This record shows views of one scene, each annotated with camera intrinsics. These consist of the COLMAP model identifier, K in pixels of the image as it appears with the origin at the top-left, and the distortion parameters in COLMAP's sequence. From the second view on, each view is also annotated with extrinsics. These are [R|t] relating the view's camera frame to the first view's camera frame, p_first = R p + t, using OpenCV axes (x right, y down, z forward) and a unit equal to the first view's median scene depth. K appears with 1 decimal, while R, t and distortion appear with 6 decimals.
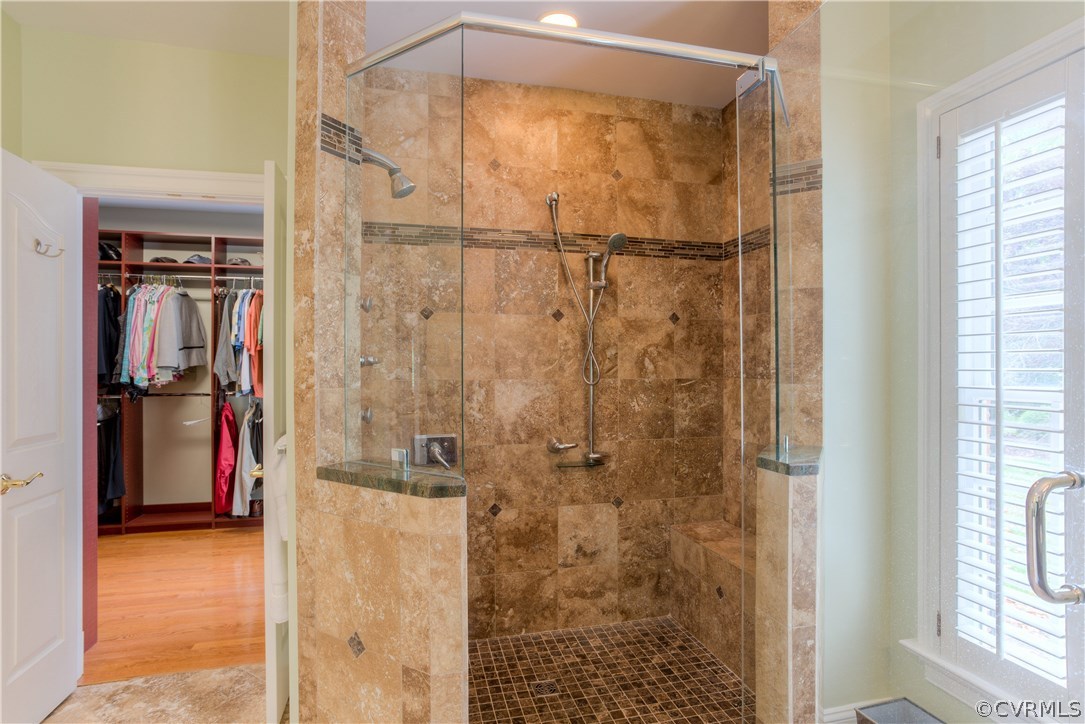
lens RADIAL K [[532.1, 0, 542.2], [0, 532.1, 356.9], [0, 0, 1]] dist [-0.002772, 0.000286]
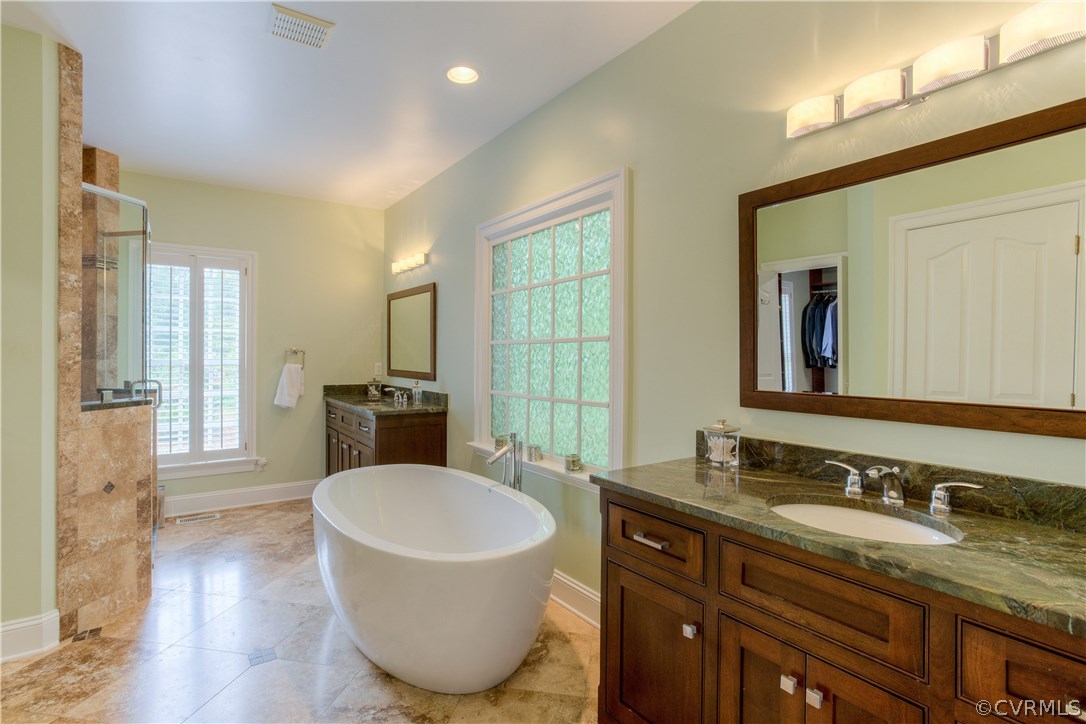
lens RADIAL K [[532.6, 0, 542.7], [0, 532.6, 356.9], [0, 0, 1]] dist [-0.002772, 0.000286]
pose [[-0.368362, -0.006055, 0.929663, -2.804872], [-0.011116, 0.999936, 0.002108, 0.019903], [-0.929616, -0.009558, -0.368406, 0.210775]]
